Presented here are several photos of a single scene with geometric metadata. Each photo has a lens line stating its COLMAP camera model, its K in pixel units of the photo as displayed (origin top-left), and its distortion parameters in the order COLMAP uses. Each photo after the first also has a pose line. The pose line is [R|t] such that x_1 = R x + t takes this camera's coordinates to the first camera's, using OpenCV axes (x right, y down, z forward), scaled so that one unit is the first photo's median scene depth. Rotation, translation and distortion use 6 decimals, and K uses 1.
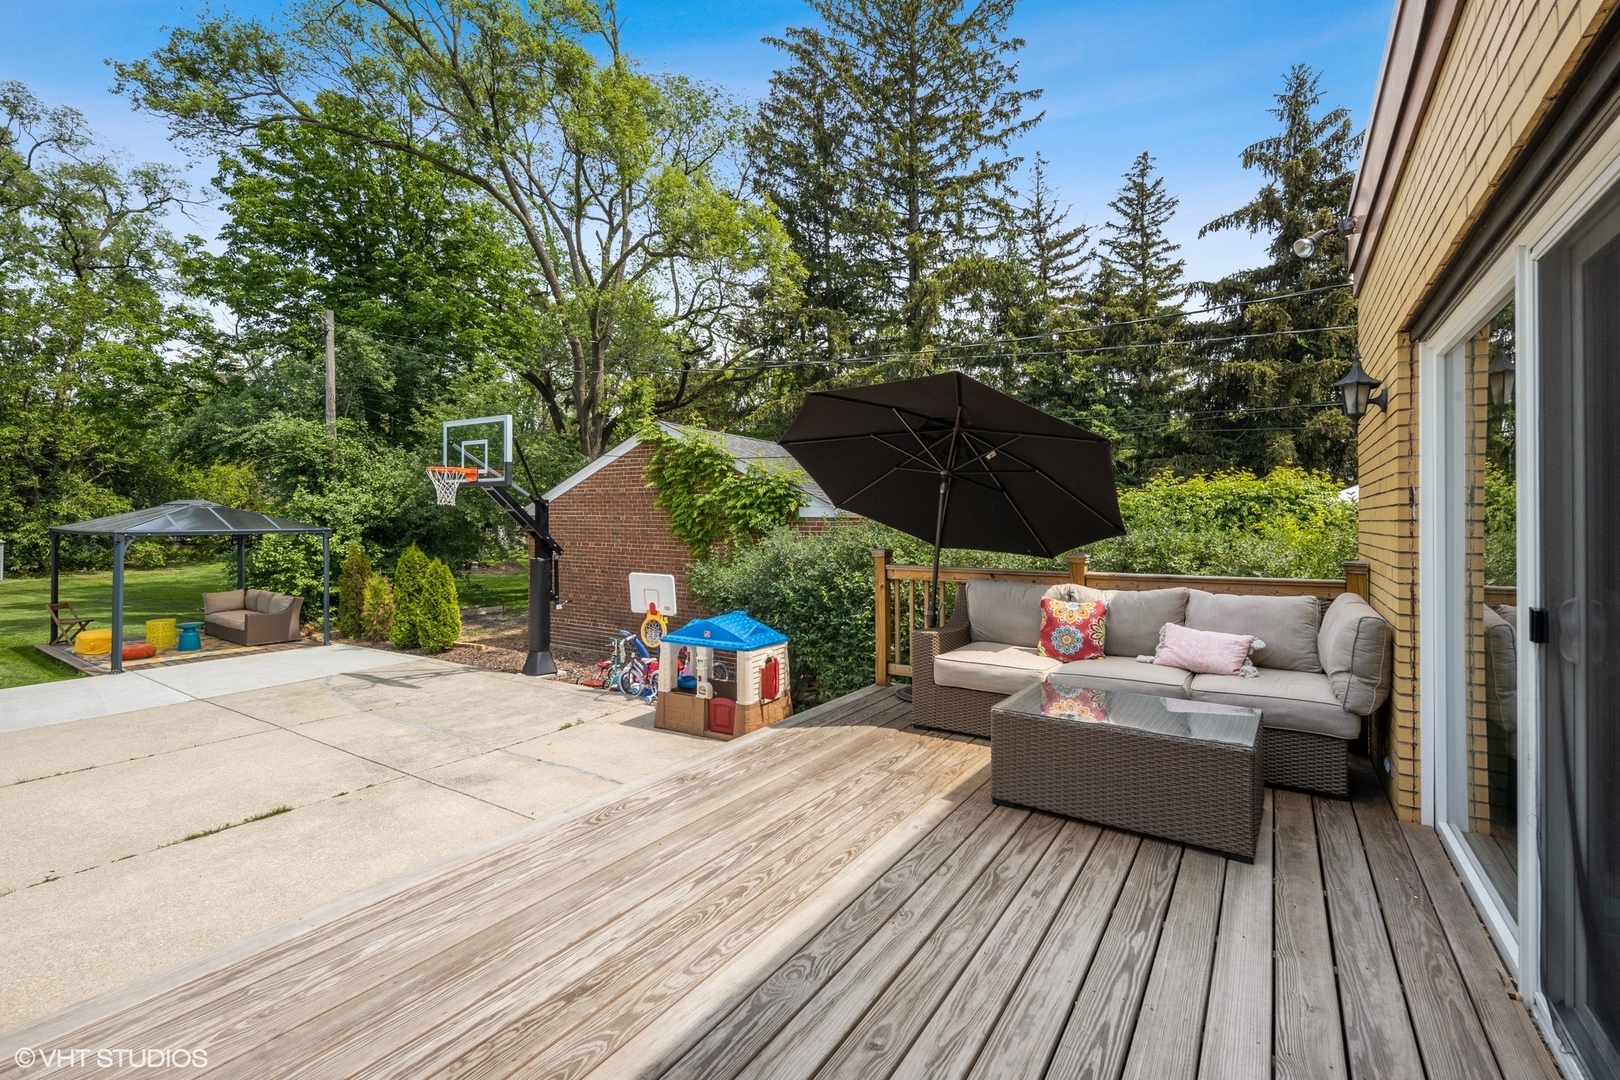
lens RADIAL K [[709.0, 0, 821.4], [0, 709.0, 528.1], [0, 0, 1]] dist [0.003581, -0.001513]
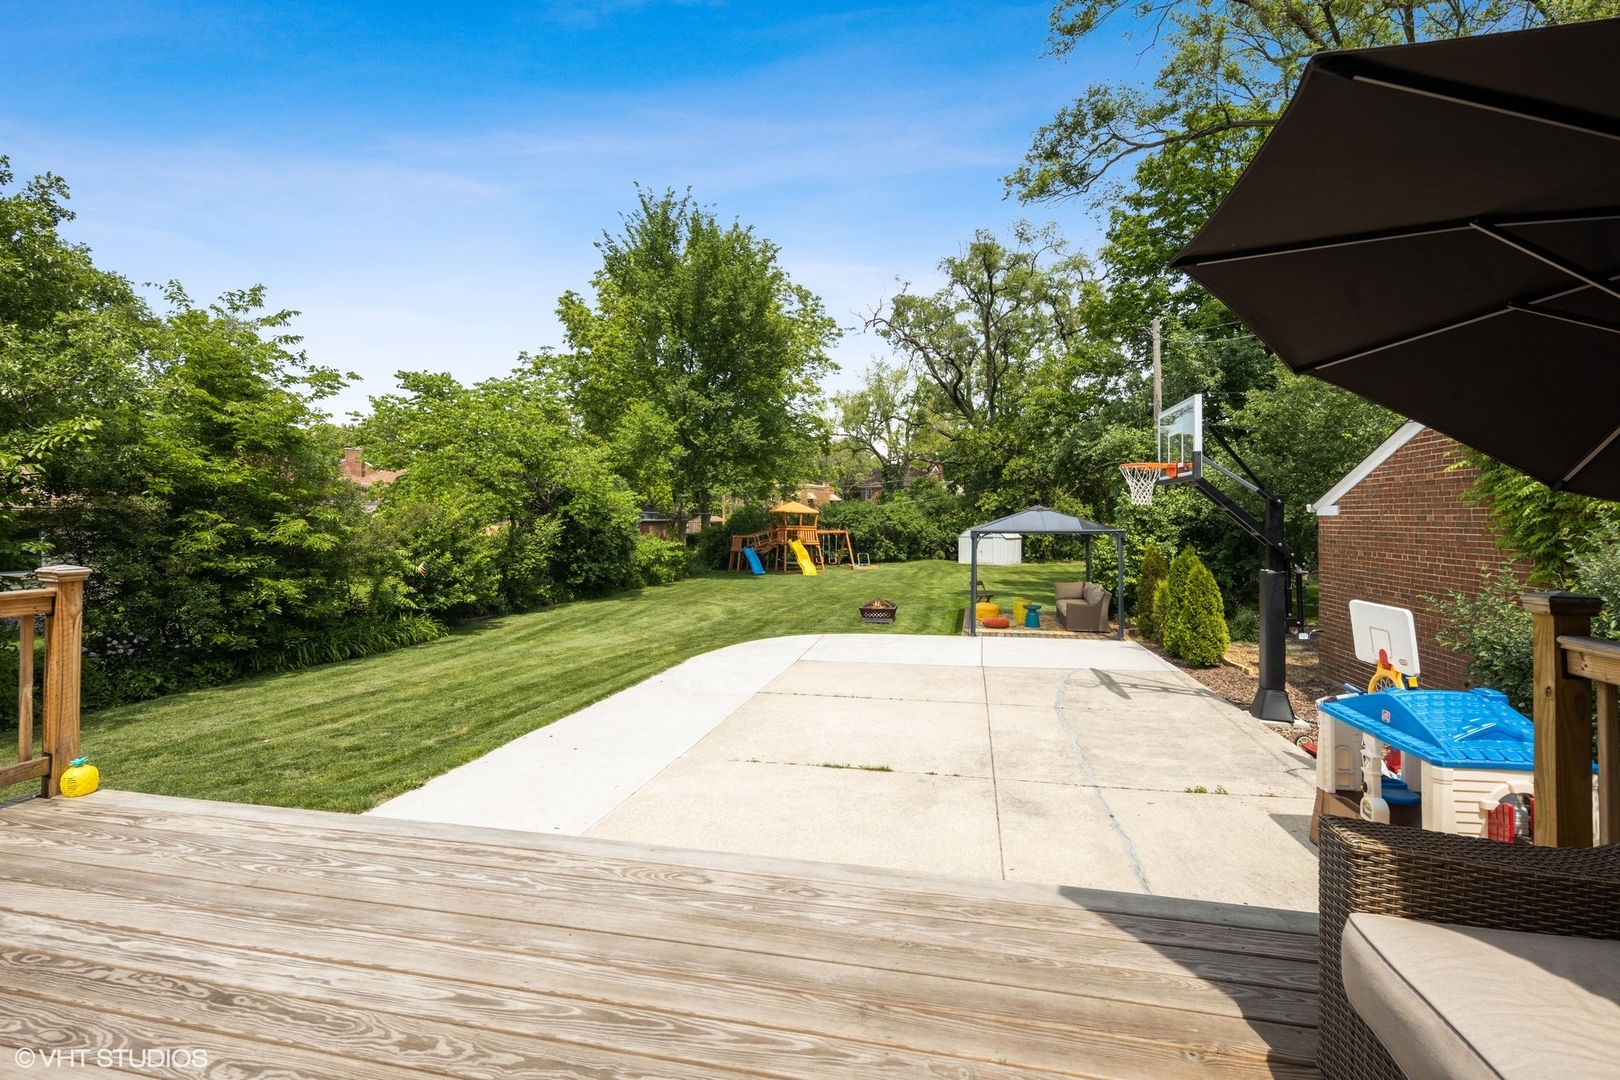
lens RADIAL K [[709.0, 0, 815.2], [0, 709.0, 525.0], [0, 0, 1]] dist [0.003581, -0.001513]
pose [[0.356242, 0.003515, -0.934387, 0.370828], [-0.010157, 0.999948, -0.000111, -0.004406], [0.934339, 0.009530, 0.356259, 0.602894]]
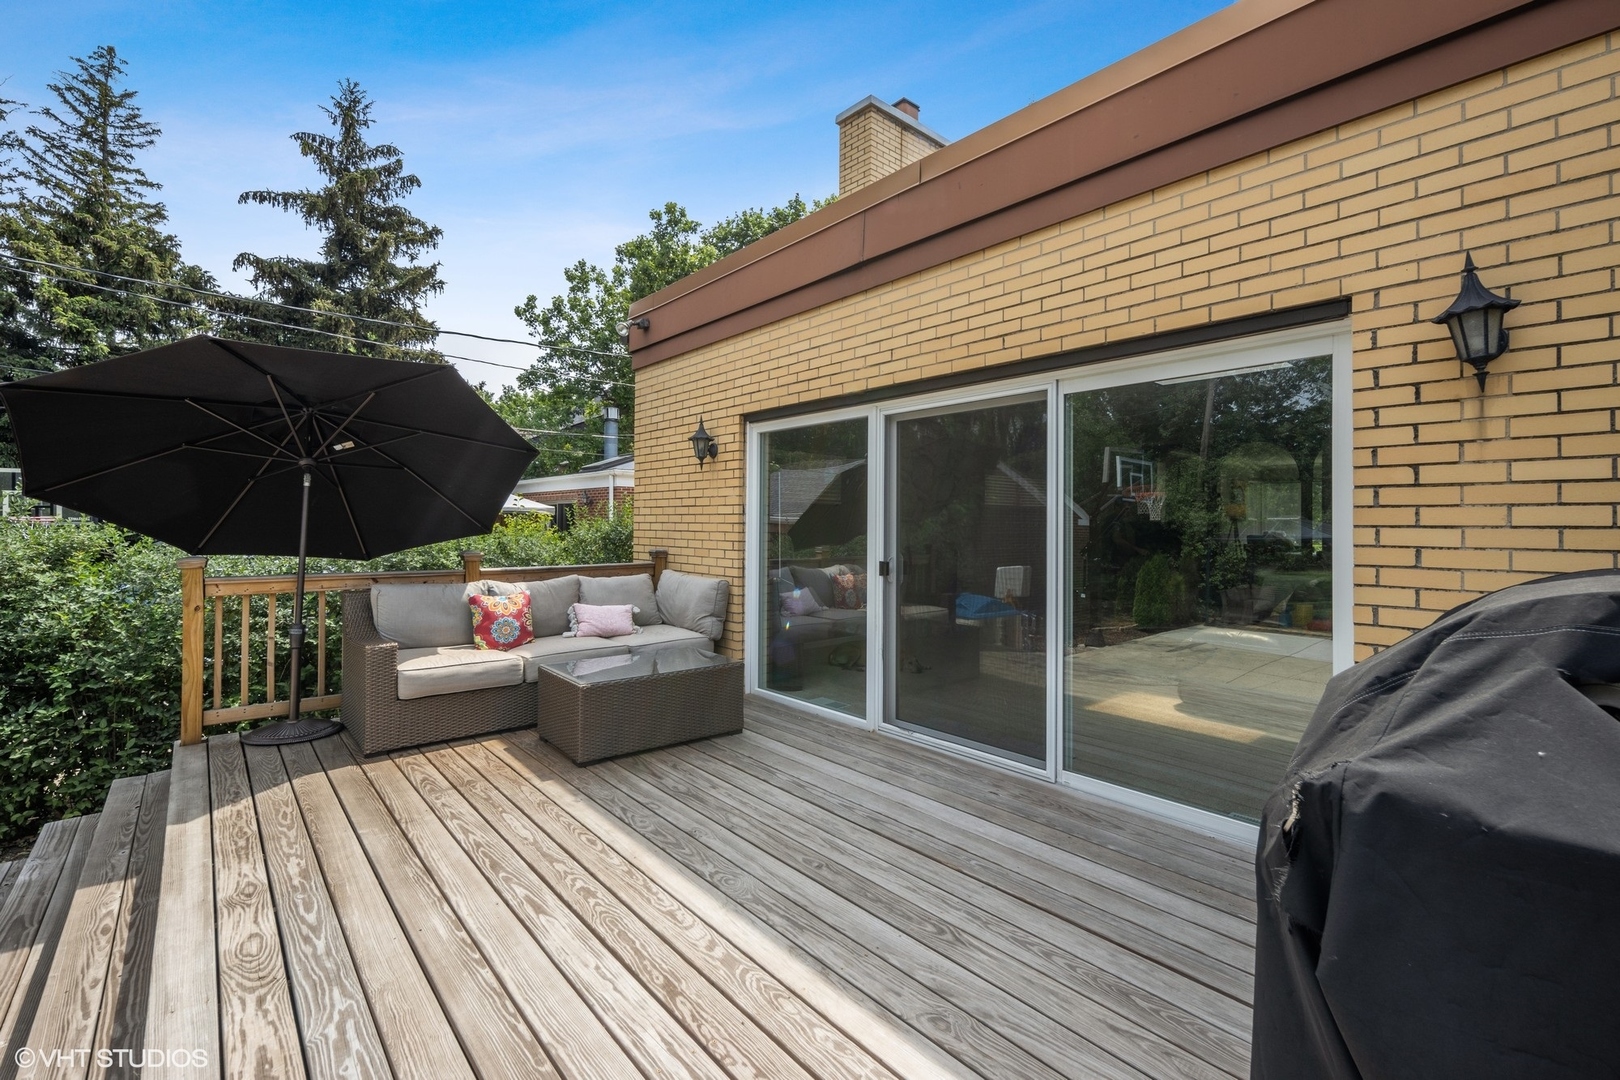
lens RADIAL K [[709.0, 0, 814.9], [0, 709.0, 529.7], [0, 0, 1]] dist [0.003581, -0.001513]
pose [[0.281214, -0.006332, 0.959624, -0.535246], [0.001140, 0.999980, 0.006264, -0.003482], [-0.959644, -0.000668, 0.281216, 0.220650]]
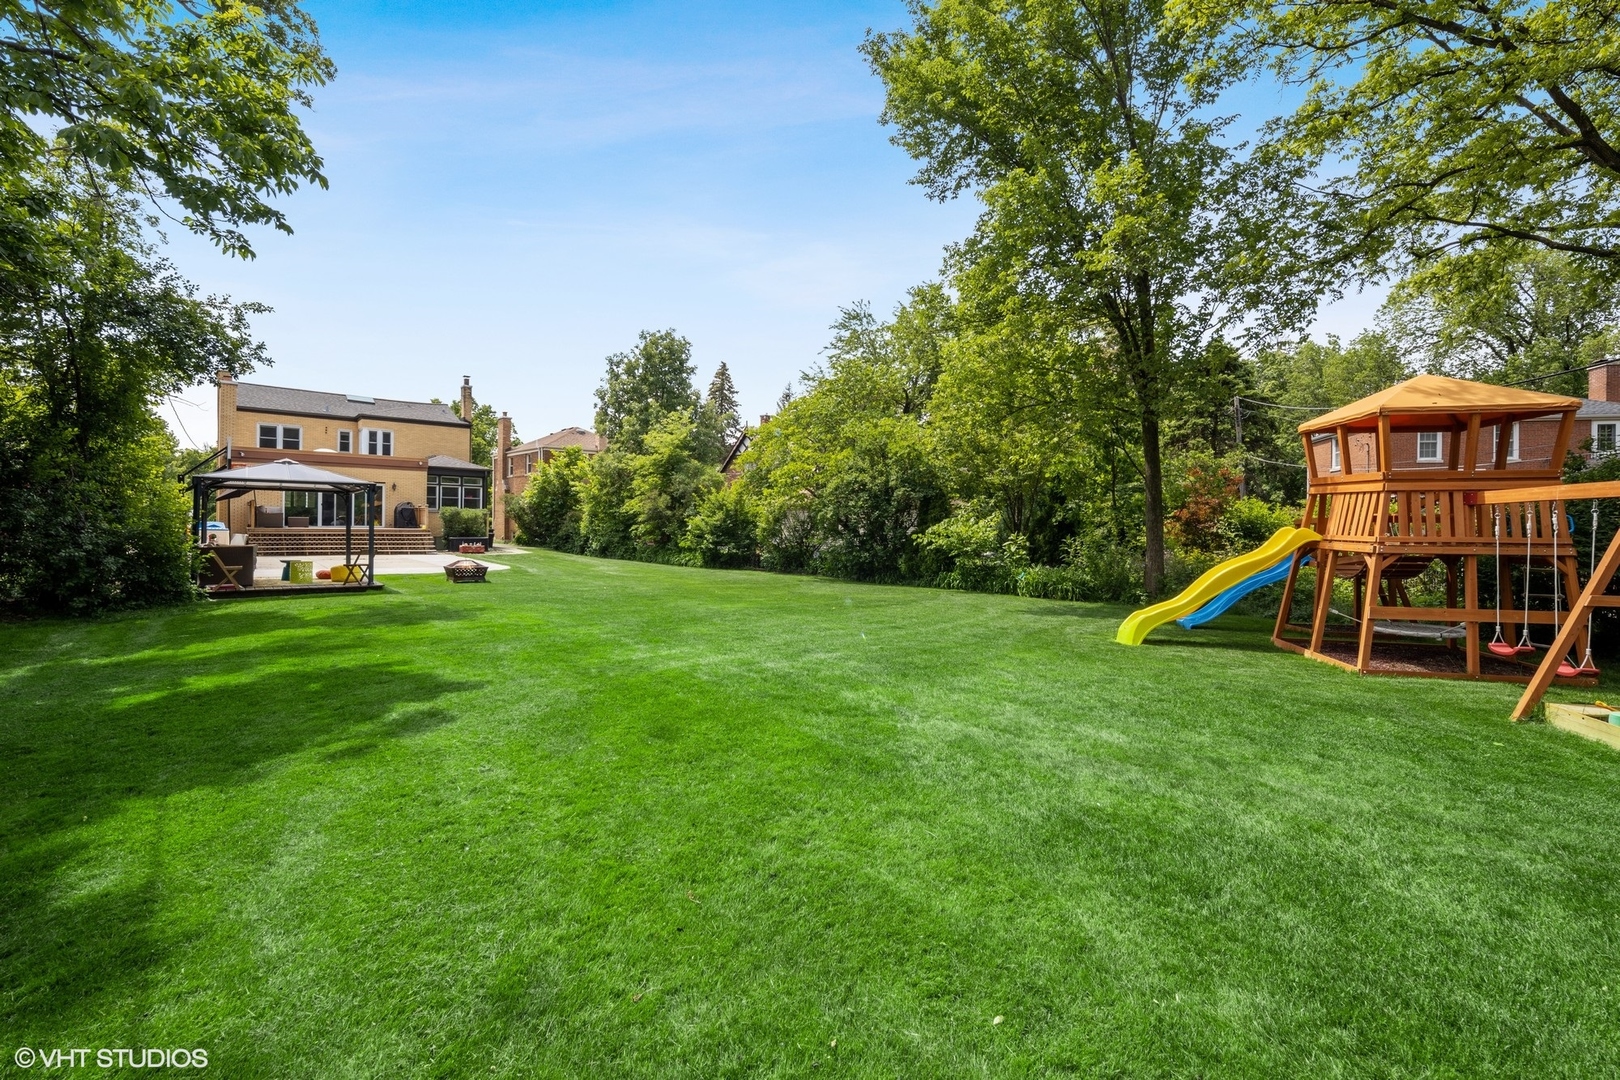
lens RADIAL K [[709.0, 0, 812.3], [0, 709.0, 527.3], [0, 0, 1]] dist [0.003581, -0.001513]
pose [[-0.949347, -0.011969, 0.314001, -6.138472], [-0.011439, 0.999928, 0.003530, 0.194912], [-0.314020, -0.000240, -0.949416, 5.348915]]
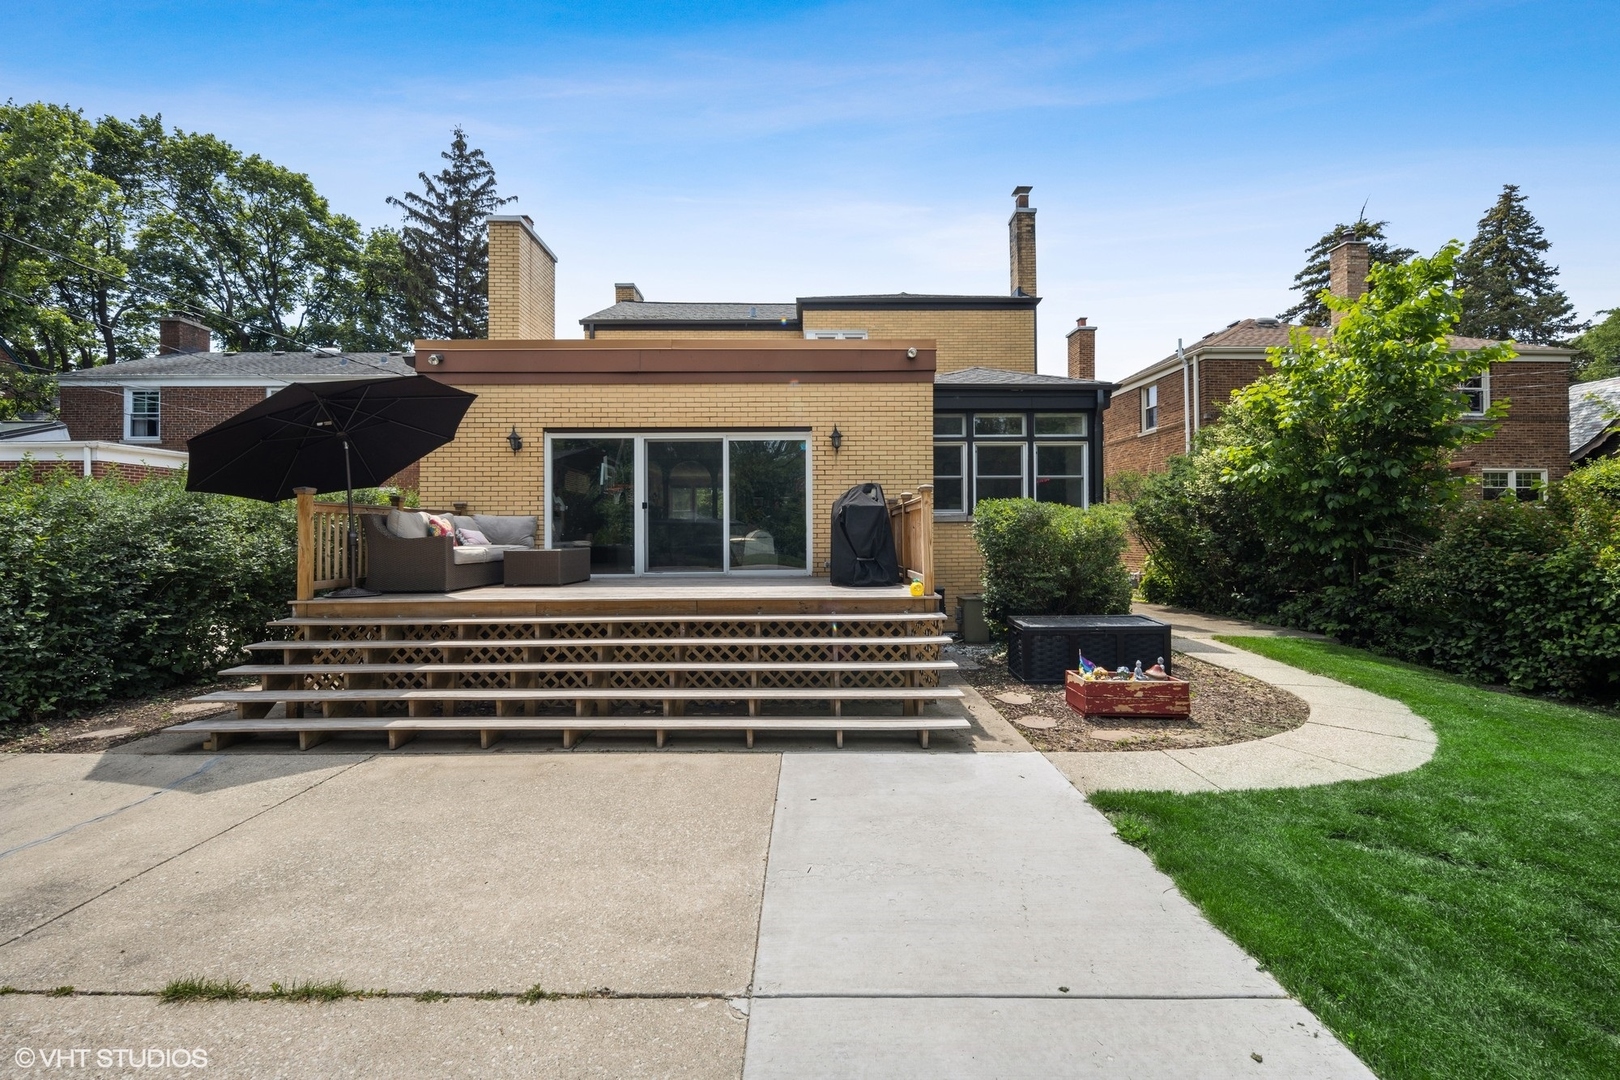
lens RADIAL K [[741.6, 0, 817.7], [0, 741.6, 530.4], [0, 0, 1]] dist [0.022824, -0.000152]
pose [[-0.543475, 0.009322, 0.839373, -1.778958], [0.010108, 0.999939, -0.004561, 0.143994], [-0.839364, 0.006006, -0.543536, 1.180718]]
